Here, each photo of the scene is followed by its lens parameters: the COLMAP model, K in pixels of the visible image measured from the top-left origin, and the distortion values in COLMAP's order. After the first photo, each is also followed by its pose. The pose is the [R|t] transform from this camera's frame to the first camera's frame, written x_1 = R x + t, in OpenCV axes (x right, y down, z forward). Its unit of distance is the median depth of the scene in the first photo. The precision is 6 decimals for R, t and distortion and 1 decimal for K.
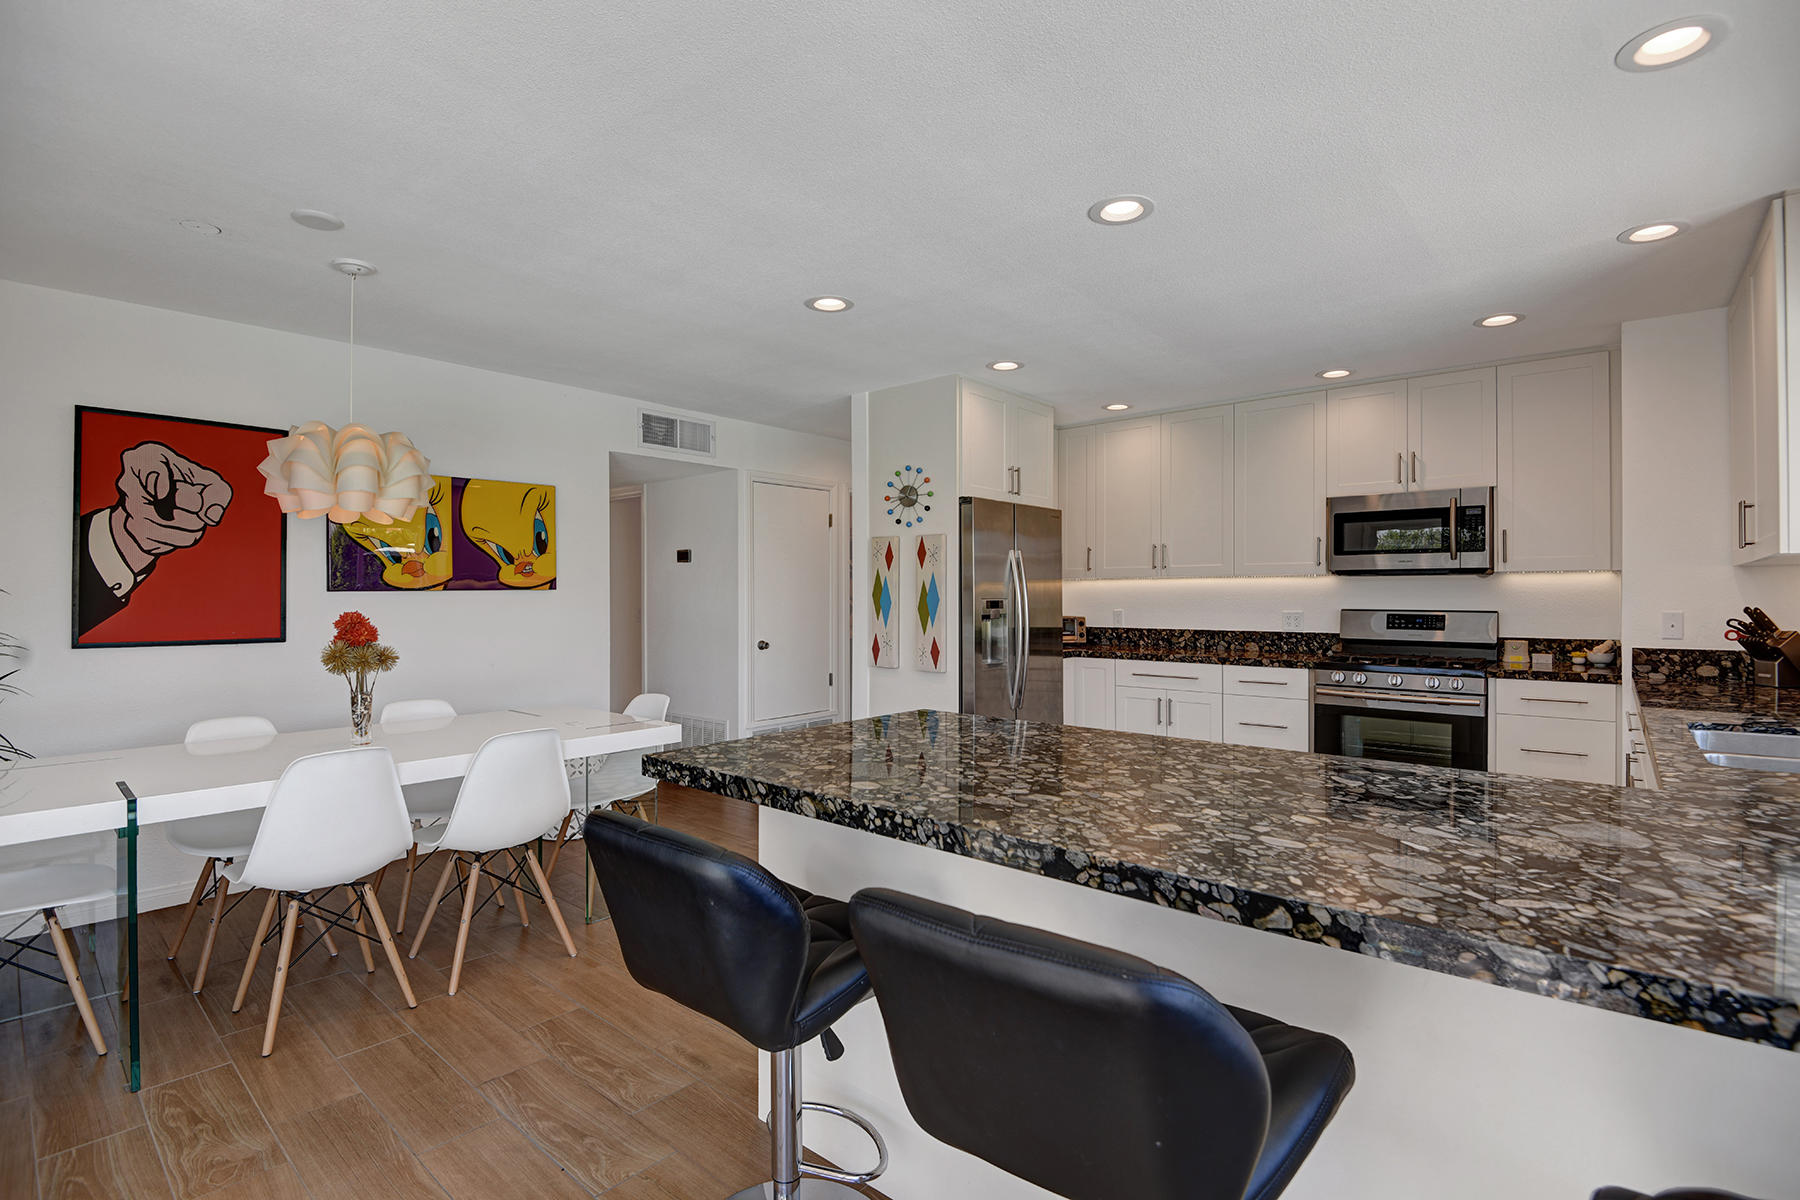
lens RADIAL K [[836.5, 0, 920.9], [0, 836.5, 596.4], [0, 0, 1]] dist [0.015750, -0.036180]
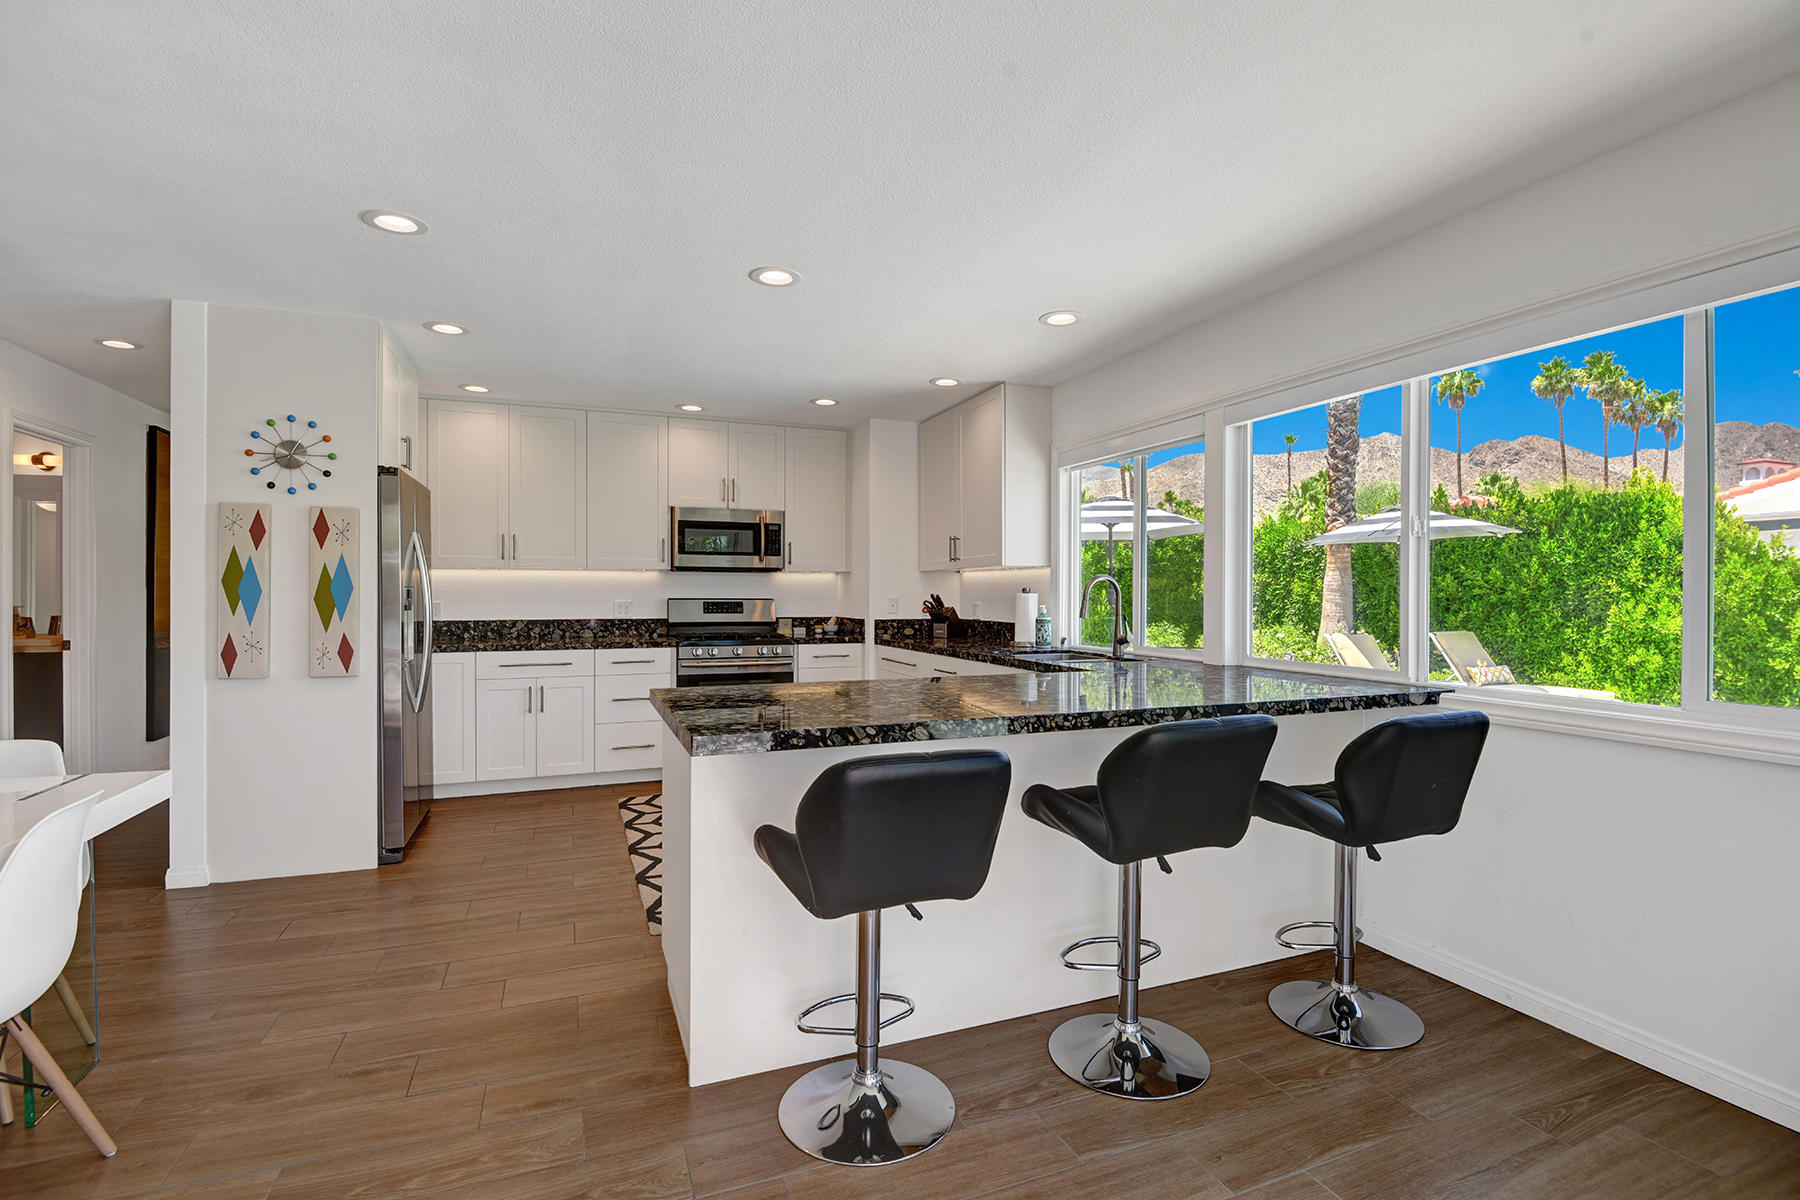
lens RADIAL K [[836.5, 0, 920.9], [0, 836.5, 596.4], [0, 0, 1]] dist [0.015750, -0.036180]
pose [[0.459667, -0.001880, 0.888090, -0.448068], [-0.001745, 0.999994, 0.003020, 0.008964], [-0.888090, -0.002938, 0.459661, 0.127980]]
